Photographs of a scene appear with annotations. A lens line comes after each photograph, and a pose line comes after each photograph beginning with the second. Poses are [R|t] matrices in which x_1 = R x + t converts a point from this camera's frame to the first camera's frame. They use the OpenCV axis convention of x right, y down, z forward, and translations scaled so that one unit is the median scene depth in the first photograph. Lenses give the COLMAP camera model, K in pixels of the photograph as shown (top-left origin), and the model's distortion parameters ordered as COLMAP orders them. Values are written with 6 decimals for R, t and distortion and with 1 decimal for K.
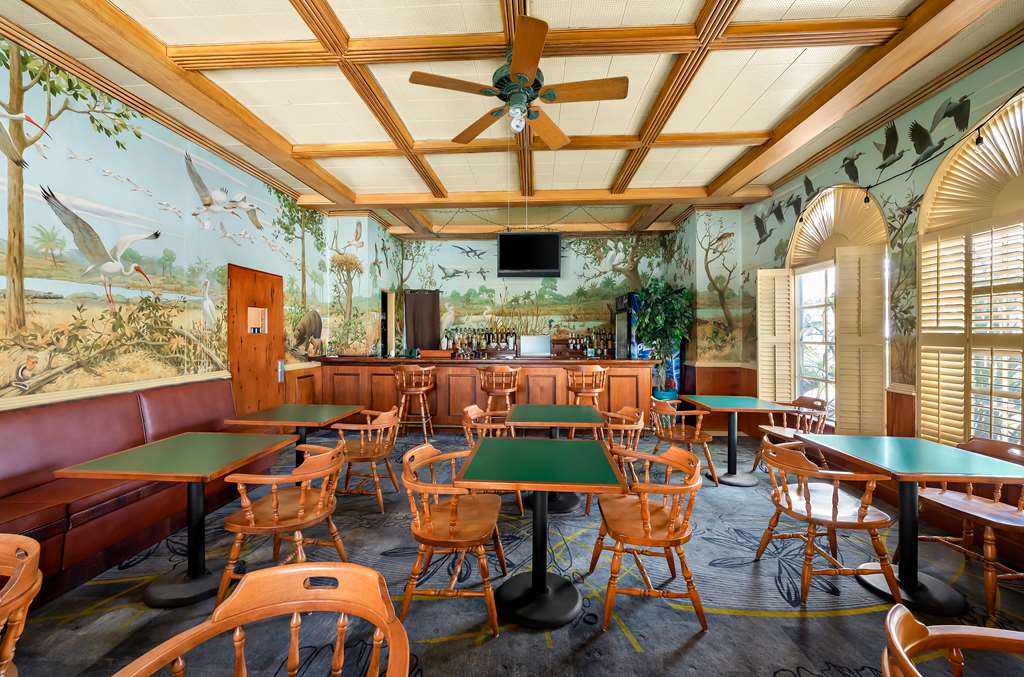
lens RADIAL K [[413.4, 0, 510.6], [0, 413.4, 335.8], [0, 0, 1]] dist [0.000976, 0.000079]
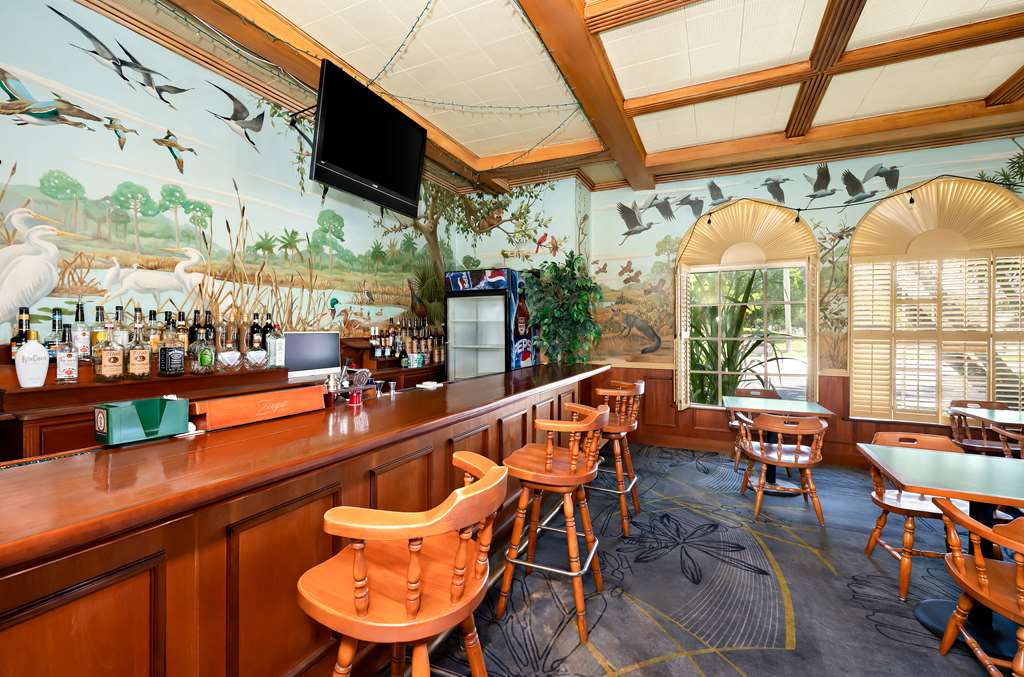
lens RADIAL K [[431.7, 0, 511.8], [0, 431.7, 335.3], [0, 0, 1]] dist [-0.001887, -0.000182]
pose [[0.373871, -0.010727, 0.927419, -0.452656], [0.000148, 0.999934, 0.011506, -0.003202], [-0.927481, -0.004165, 0.373848, 0.937786]]
